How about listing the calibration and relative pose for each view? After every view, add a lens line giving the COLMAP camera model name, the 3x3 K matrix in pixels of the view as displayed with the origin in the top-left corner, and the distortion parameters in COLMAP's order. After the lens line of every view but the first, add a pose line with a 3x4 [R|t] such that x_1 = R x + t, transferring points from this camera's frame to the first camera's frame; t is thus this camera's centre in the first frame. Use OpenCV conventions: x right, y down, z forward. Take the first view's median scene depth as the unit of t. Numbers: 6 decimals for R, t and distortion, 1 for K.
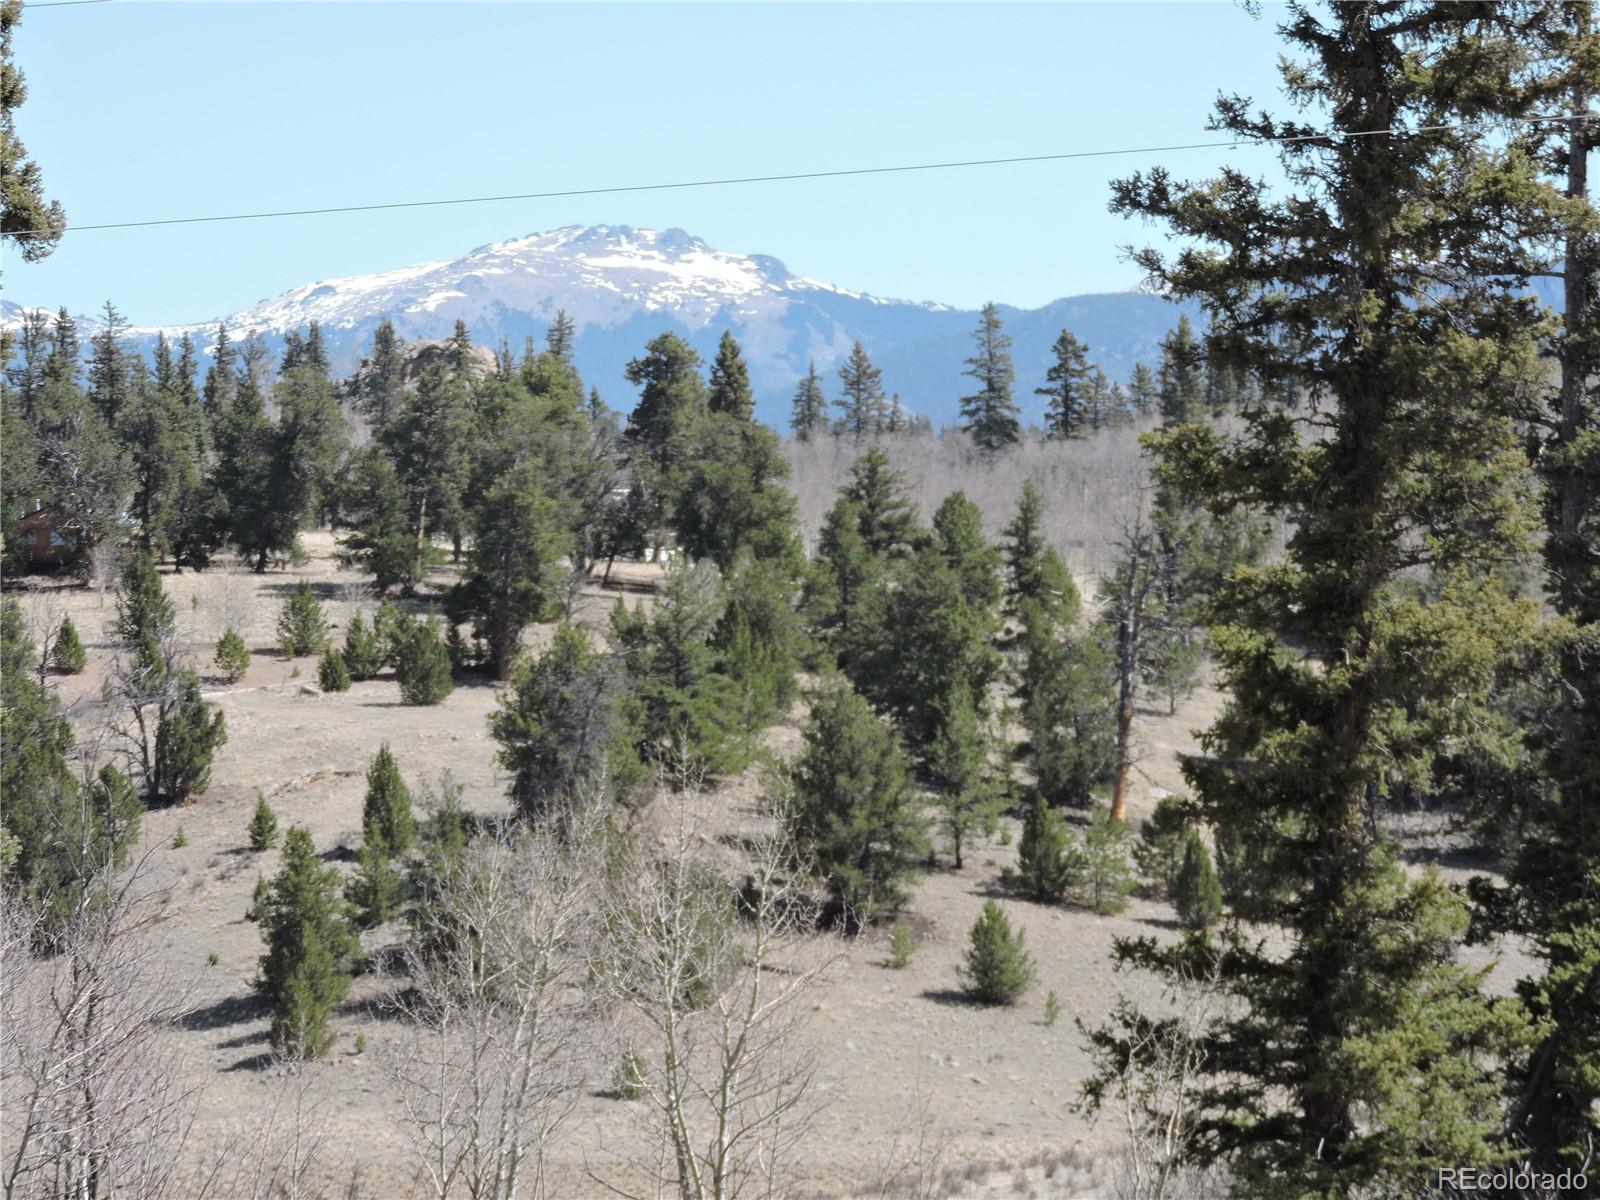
lens RADIAL K [[7961.1, 0, 800.0], [0, 7961.1, 600.0], [0, 0, 1]] dist [0.268925, -1.732082]
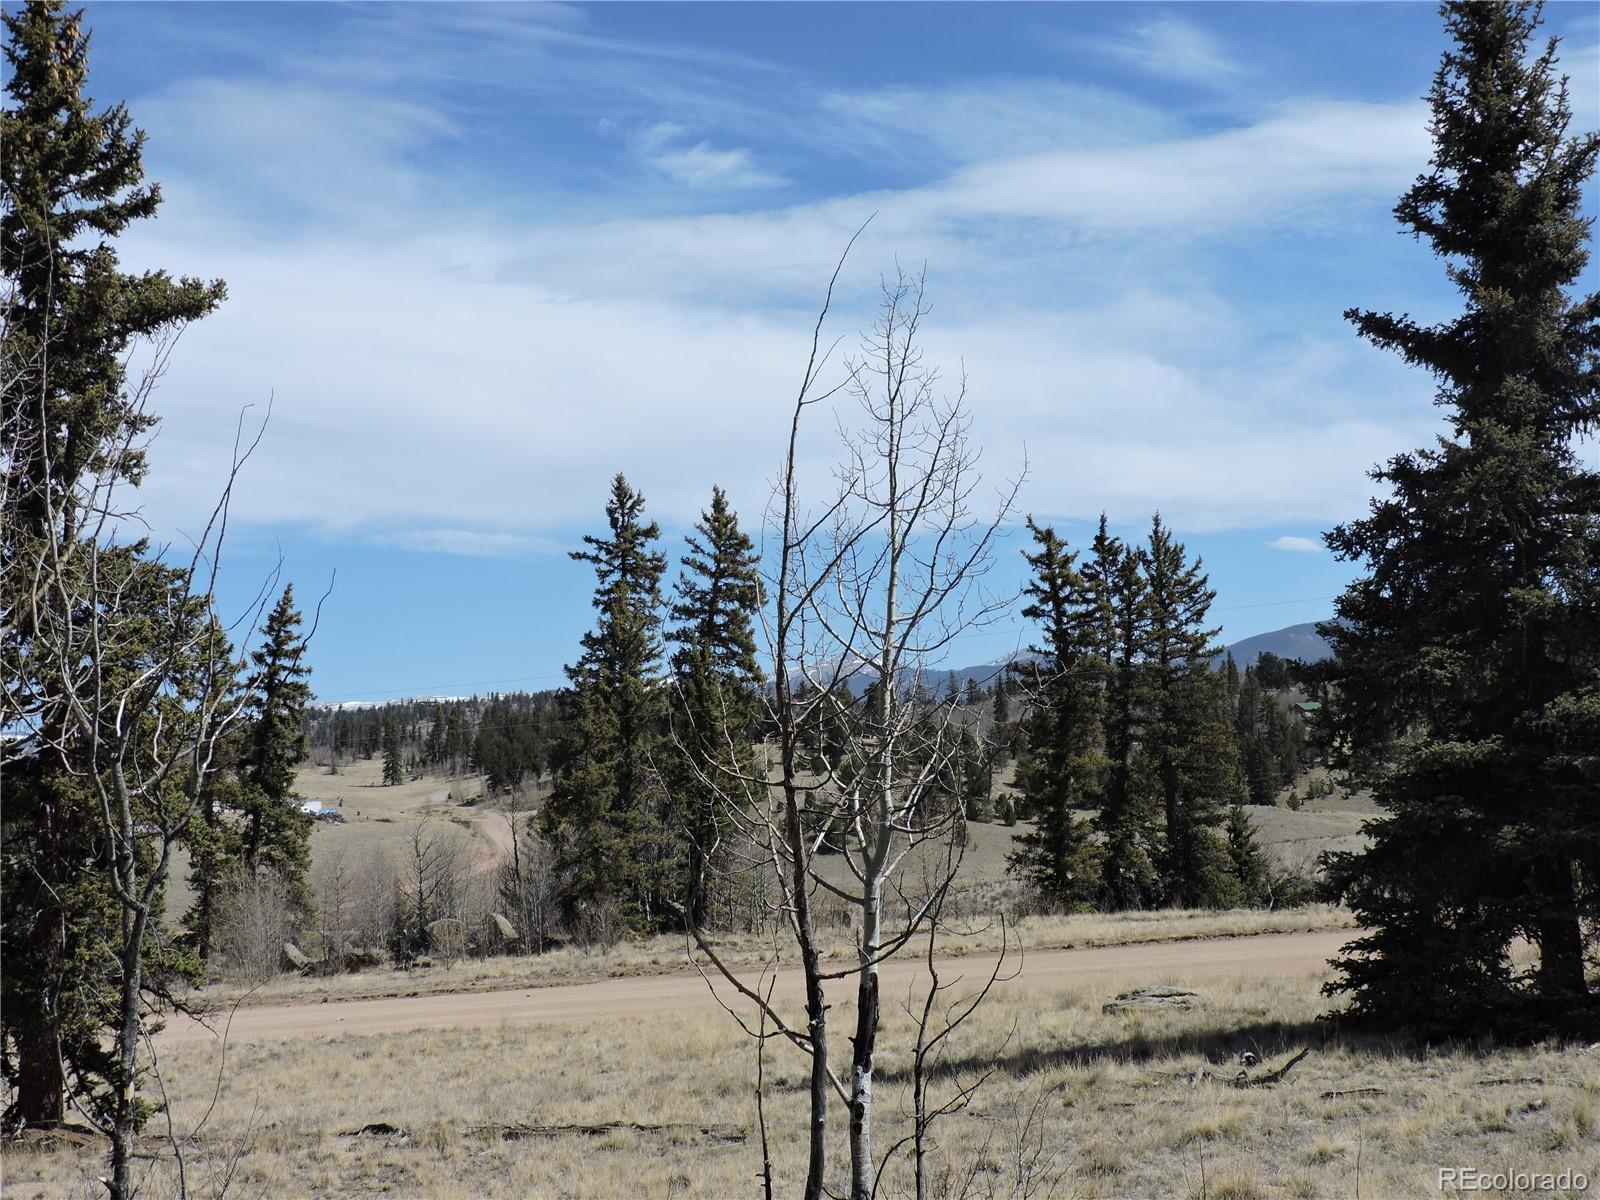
lens RADIAL K [[2096.1, 0, 775.0], [0, 2096.1, 593.7], [0, 0, 1]] dist [-0.055394, 0.026015]
pose [[0.998267, -0.031066, -0.049972, -0.028235], [0.027587, 0.997245, -0.068859, -0.014297], [0.051974, 0.067361, 0.996374, -0.163552]]
